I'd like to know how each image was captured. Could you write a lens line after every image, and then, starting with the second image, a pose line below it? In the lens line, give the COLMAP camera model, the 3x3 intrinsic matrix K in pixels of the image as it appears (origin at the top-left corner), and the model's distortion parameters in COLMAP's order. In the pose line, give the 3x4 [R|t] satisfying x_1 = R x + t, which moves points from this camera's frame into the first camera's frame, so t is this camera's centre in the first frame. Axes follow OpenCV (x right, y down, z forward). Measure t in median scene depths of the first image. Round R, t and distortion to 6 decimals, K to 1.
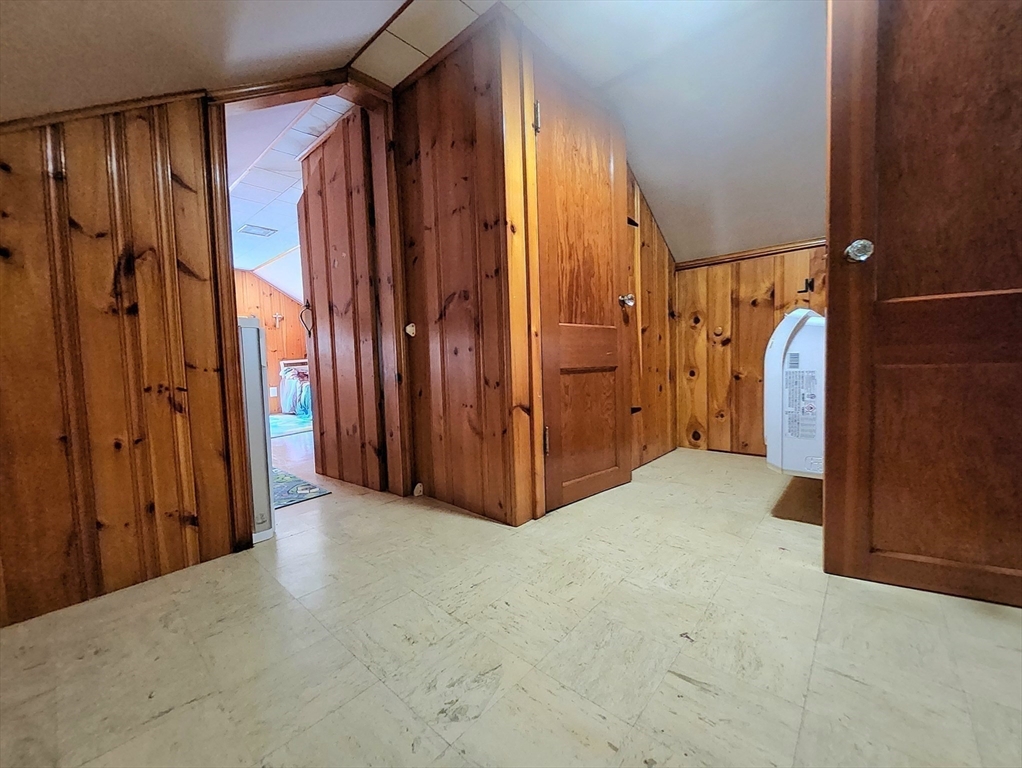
lens RADIAL K [[404.4, 0, 511.0], [0, 404.4, 384.0], [0, 0, 1]] dist [0.012300, -0.012870]
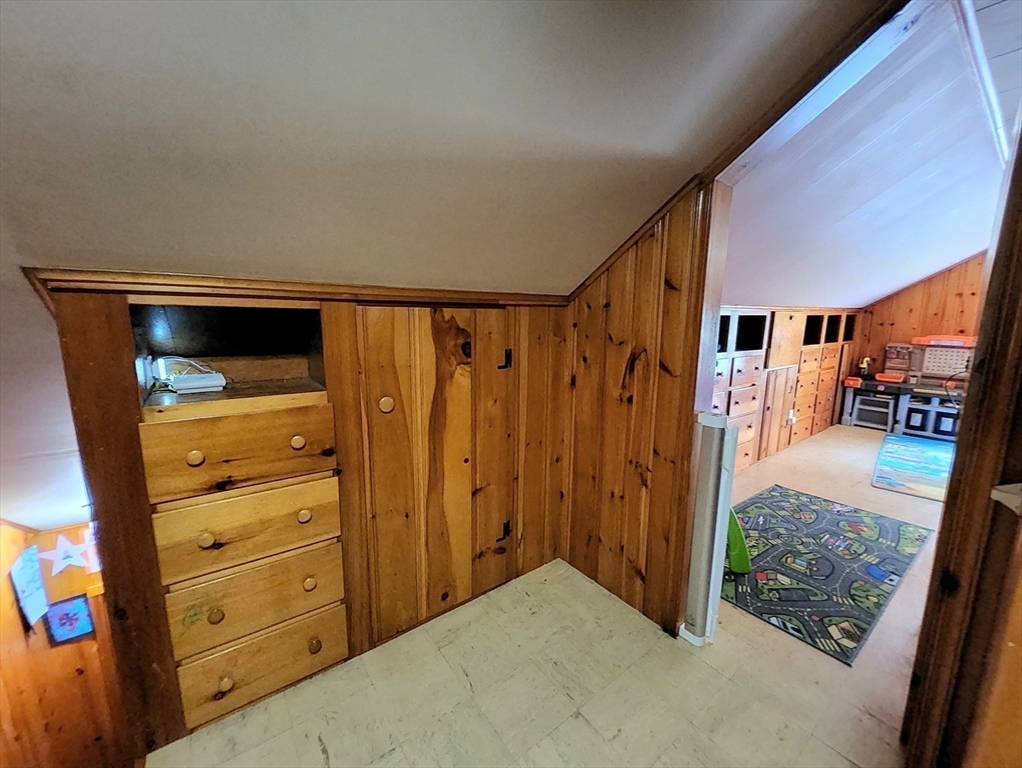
lens RADIAL K [[404.4, 0, 511.0], [0, 404.4, 384.0], [0, 0, 1]] dist [0.012300, -0.012870]
pose [[-0.198812, 0.190395, -0.961365, 0.343794], [-0.045327, 0.978111, 0.203086, -0.468334], [0.978989, 0.083952, -0.185830, 0.860218]]
